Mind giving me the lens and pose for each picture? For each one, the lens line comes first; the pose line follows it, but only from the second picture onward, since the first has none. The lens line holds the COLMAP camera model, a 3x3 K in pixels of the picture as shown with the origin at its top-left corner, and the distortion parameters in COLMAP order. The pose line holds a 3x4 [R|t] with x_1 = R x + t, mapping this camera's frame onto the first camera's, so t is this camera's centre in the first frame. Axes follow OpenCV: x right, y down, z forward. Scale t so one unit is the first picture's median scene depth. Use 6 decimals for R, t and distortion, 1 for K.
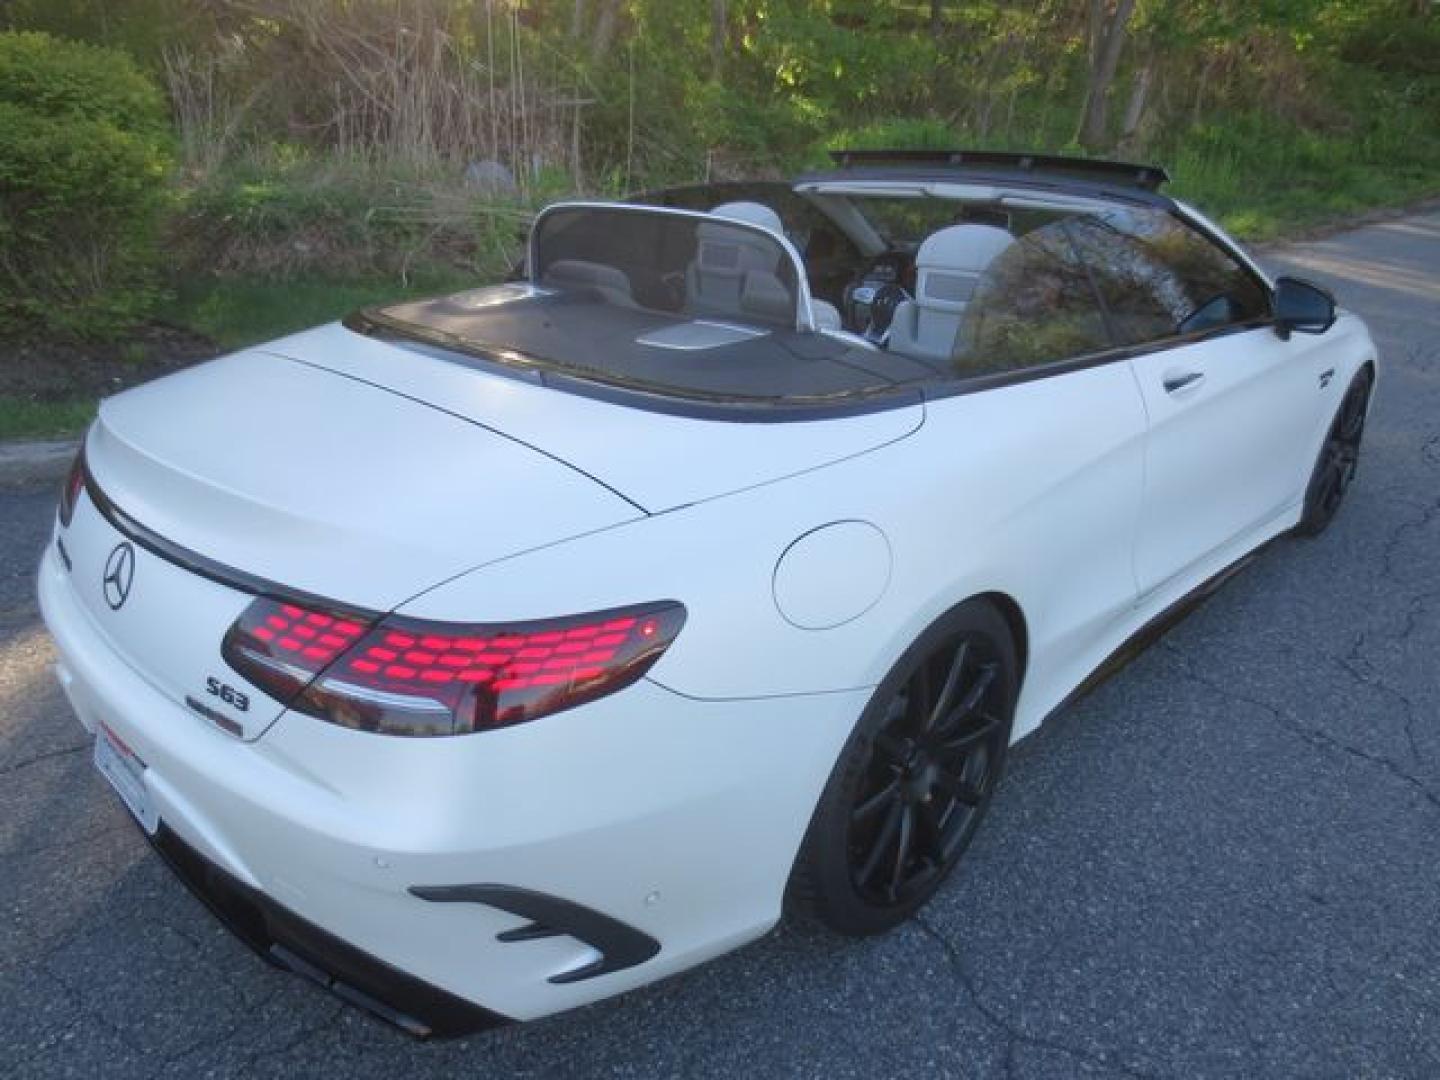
lens RADIAL K [[1044.7, 0, 716.3], [0, 1044.7, 561.0], [0, 0, 1]] dist [-0.042427, 0.016678]
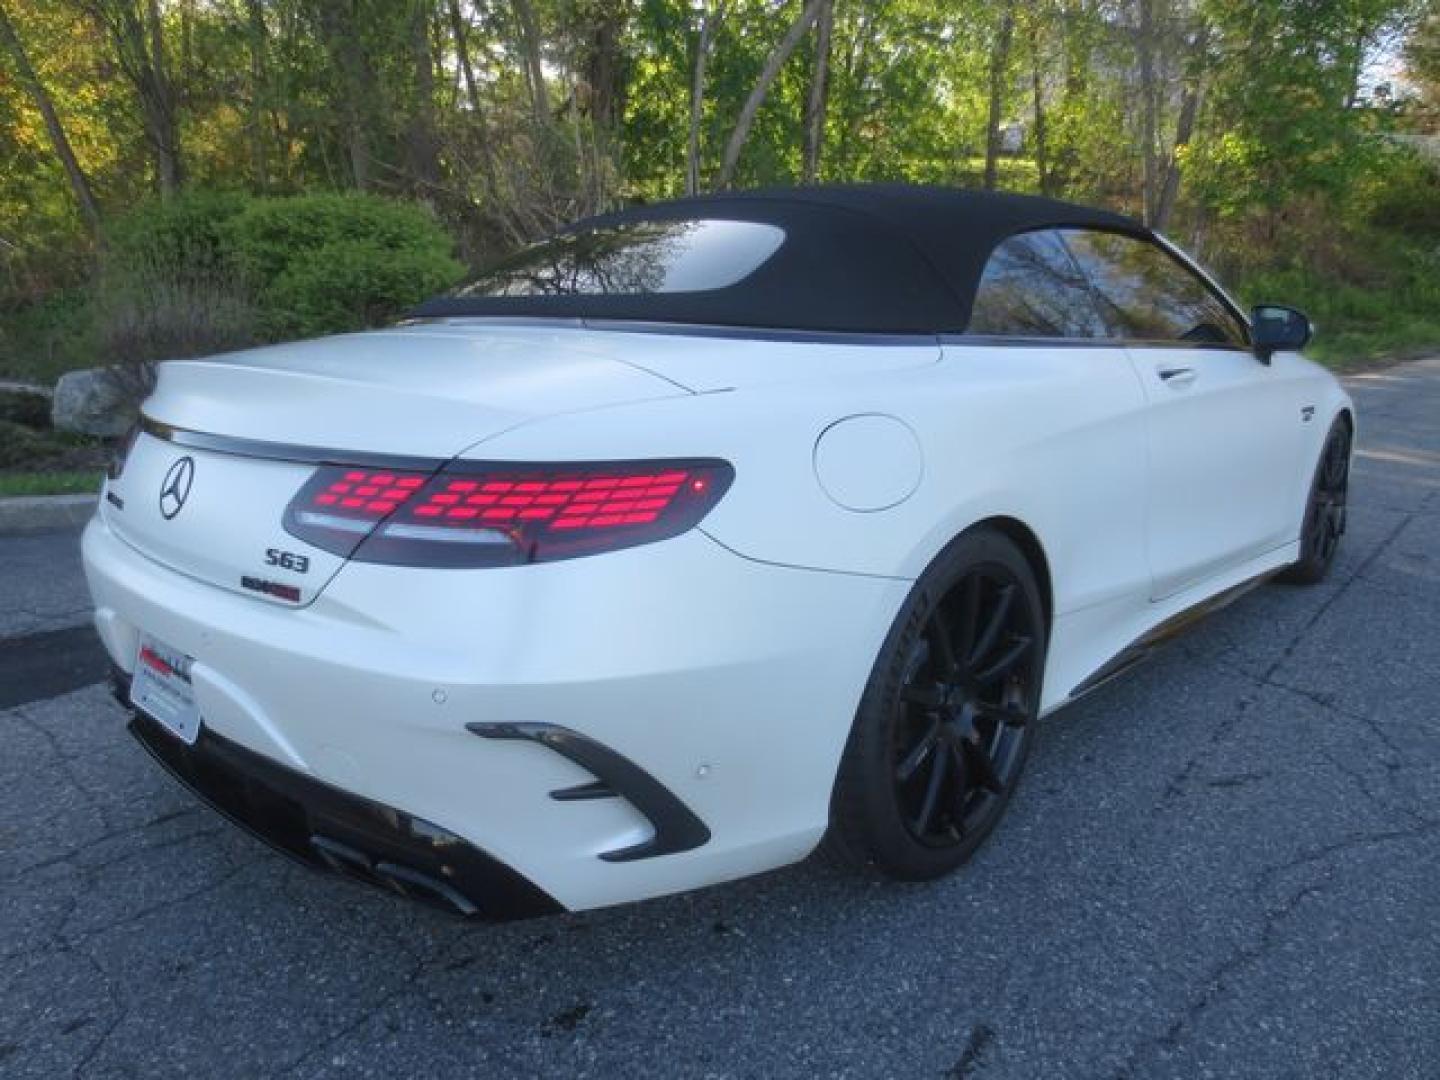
lens RADIAL K [[1044.7, 0, 708.7], [0, 1044.7, 547.1], [0, 0, 1]] dist [-0.042427, 0.016678]
pose [[0.999781, -0.019770, 0.006827, -0.056939], [0.020669, 0.983827, -0.177926, 0.277189], [-0.003199, 0.178029, 0.984020, -0.009929]]
